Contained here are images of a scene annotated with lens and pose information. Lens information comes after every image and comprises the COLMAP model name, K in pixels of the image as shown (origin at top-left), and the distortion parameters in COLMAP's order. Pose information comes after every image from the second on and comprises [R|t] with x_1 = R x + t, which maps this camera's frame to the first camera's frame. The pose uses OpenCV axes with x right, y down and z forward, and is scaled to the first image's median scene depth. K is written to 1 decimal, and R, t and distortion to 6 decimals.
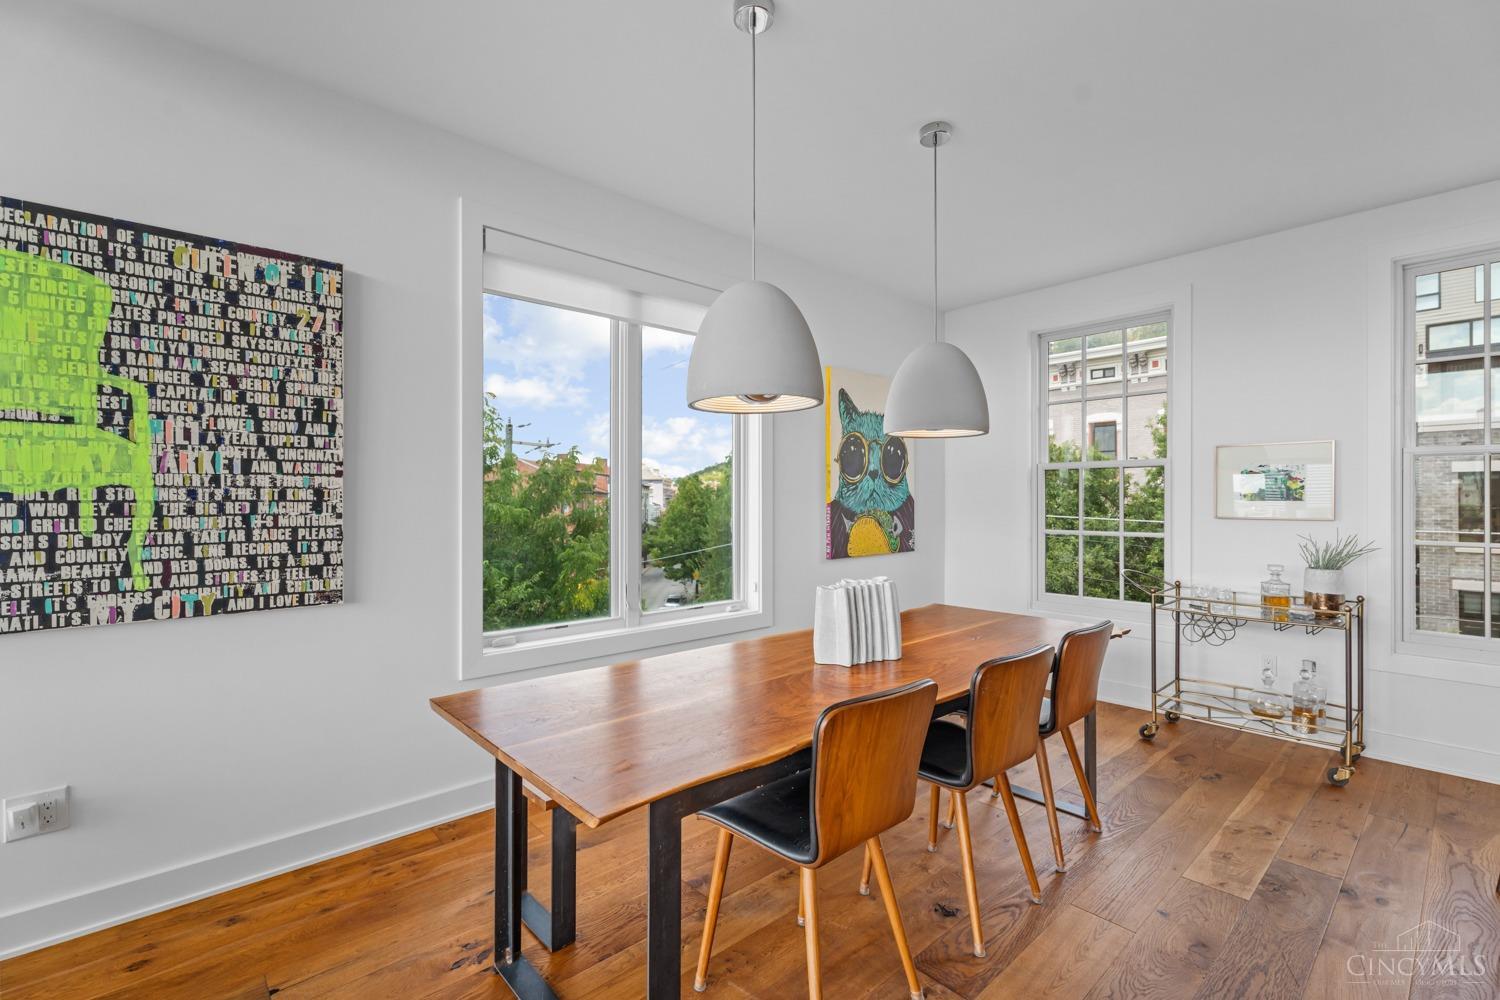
lens RADIAL K [[676.2, 0, 745.1], [0, 676.2, 501.3], [0, 0, 1]] dist [0.001690, -0.000351]
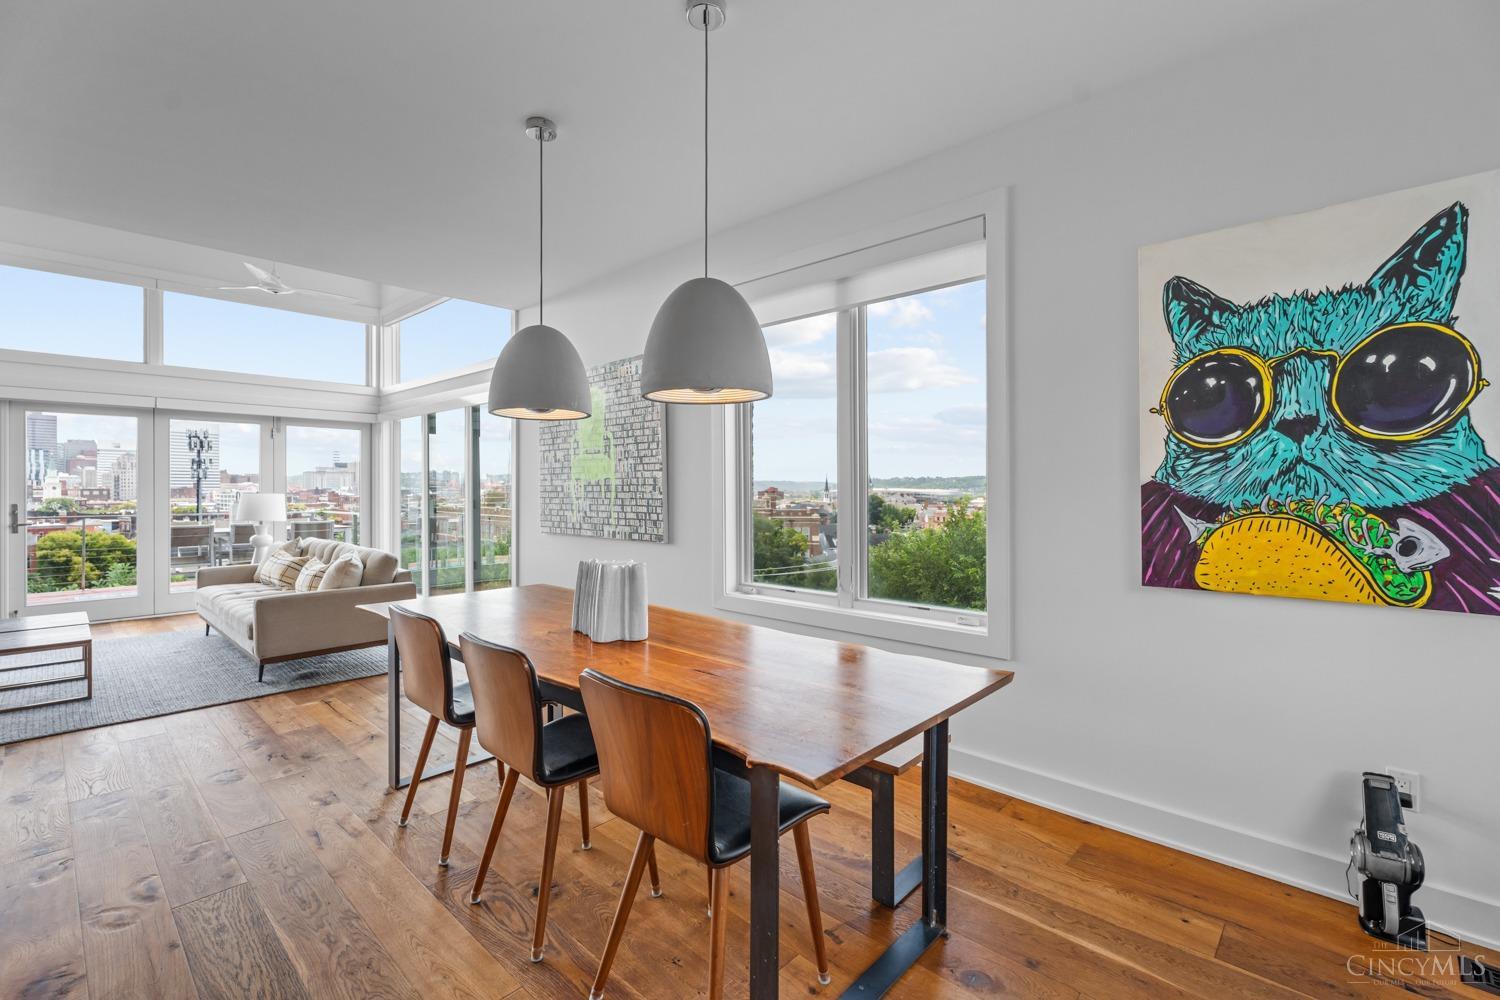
lens RADIAL K [[676.2, 0, 747.9], [0, 676.2, 496.8], [0, 0, 1]] dist [0.001690, -0.000351]
pose [[0.071710, 0.013058, -0.997340, 1.045199], [-0.002644, 0.999913, 0.012902, 0.006446], [0.997422, 0.001712, 0.071738, 0.974910]]
